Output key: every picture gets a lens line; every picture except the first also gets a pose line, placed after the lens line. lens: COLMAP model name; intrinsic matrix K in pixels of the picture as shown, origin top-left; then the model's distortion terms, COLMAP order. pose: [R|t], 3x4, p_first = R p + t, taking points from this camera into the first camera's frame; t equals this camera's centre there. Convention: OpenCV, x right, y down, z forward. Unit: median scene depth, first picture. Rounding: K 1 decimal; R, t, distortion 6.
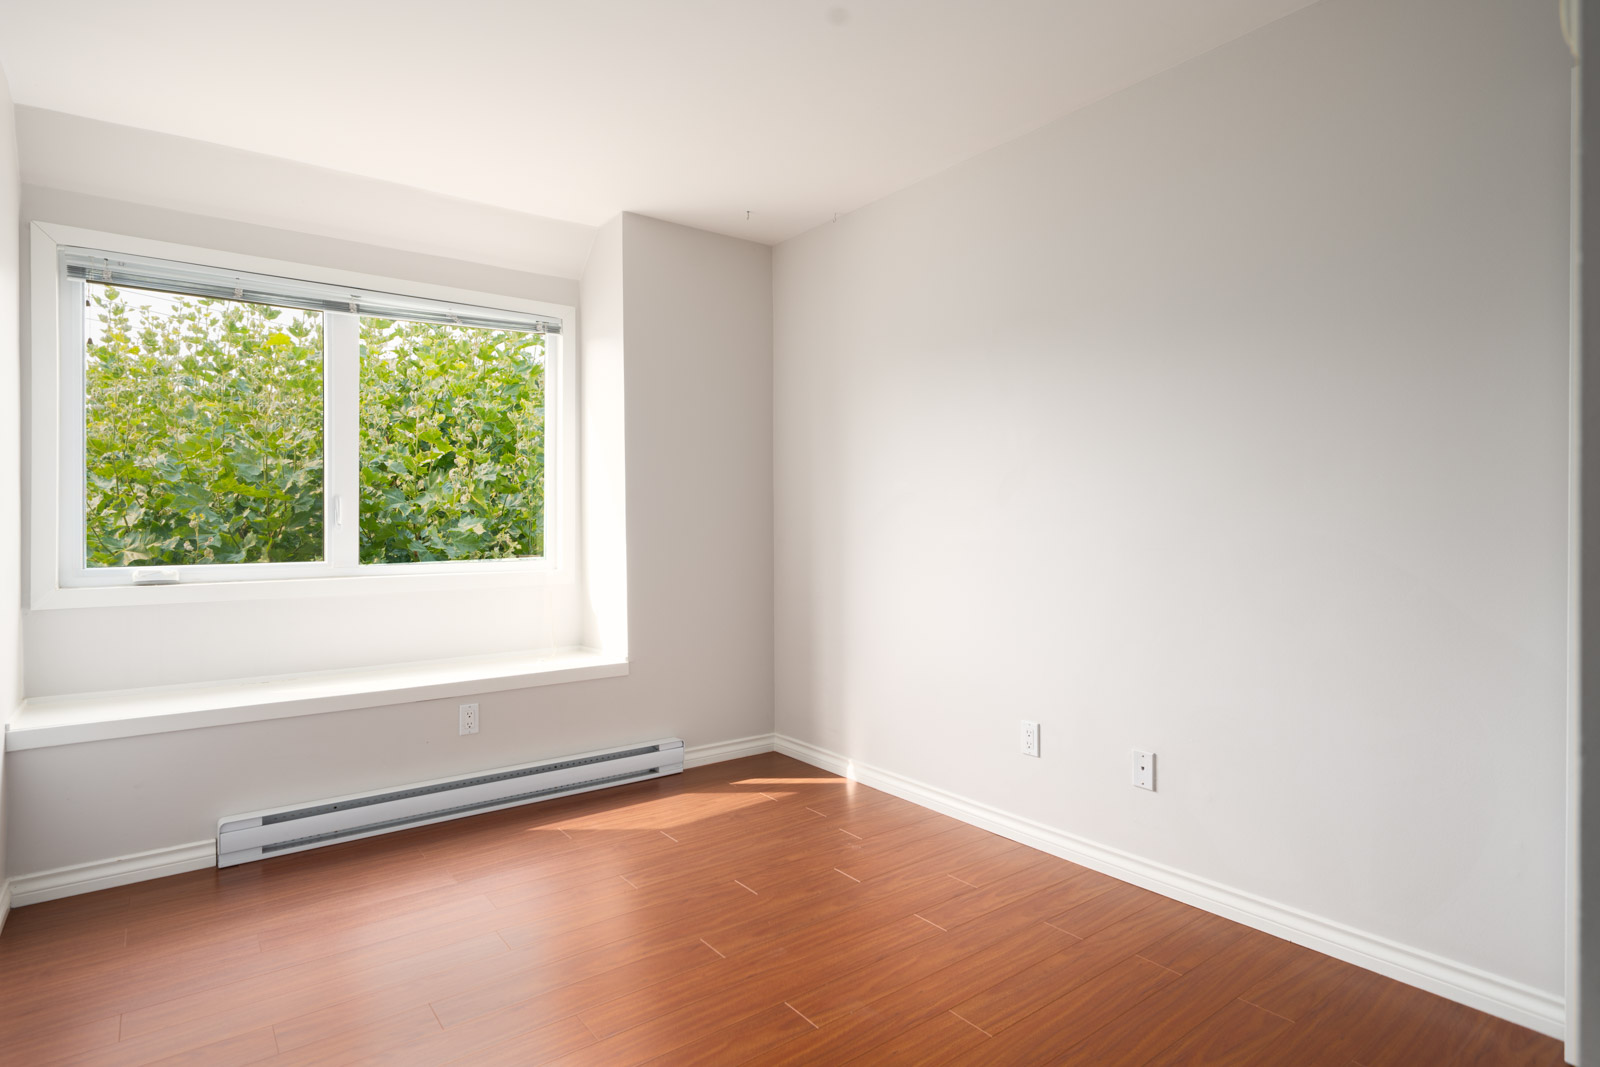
lens RADIAL K [[868.5, 0, 780.2], [0, 868.5, 520.3], [0, 0, 1]] dist [0.000677, 0.000127]
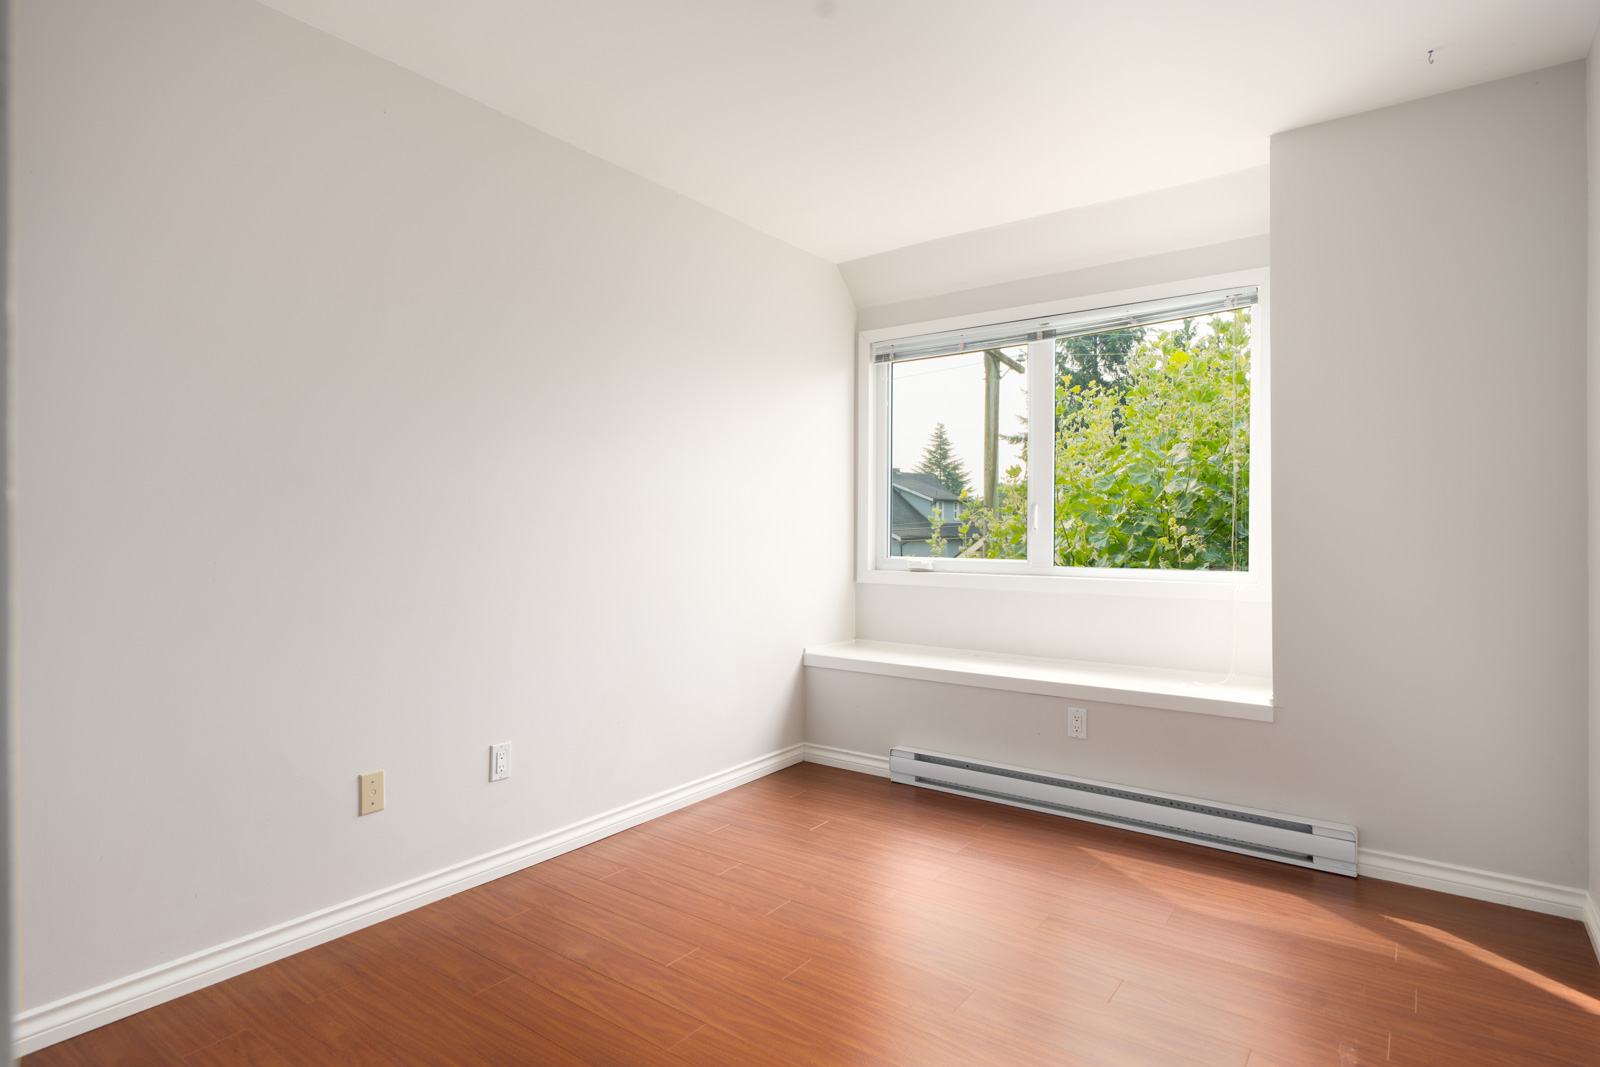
lens RADIAL K [[868.5, 0, 780.2], [0, 868.5, 520.3], [0, 0, 1]] dist [0.000677, 0.000127]
pose [[0.251936, -0.003016, -0.967739, 0.555972], [-0.000686, 0.999994, -0.003295, -0.002572], [0.967744, 0.001494, 0.251933, 0.433115]]
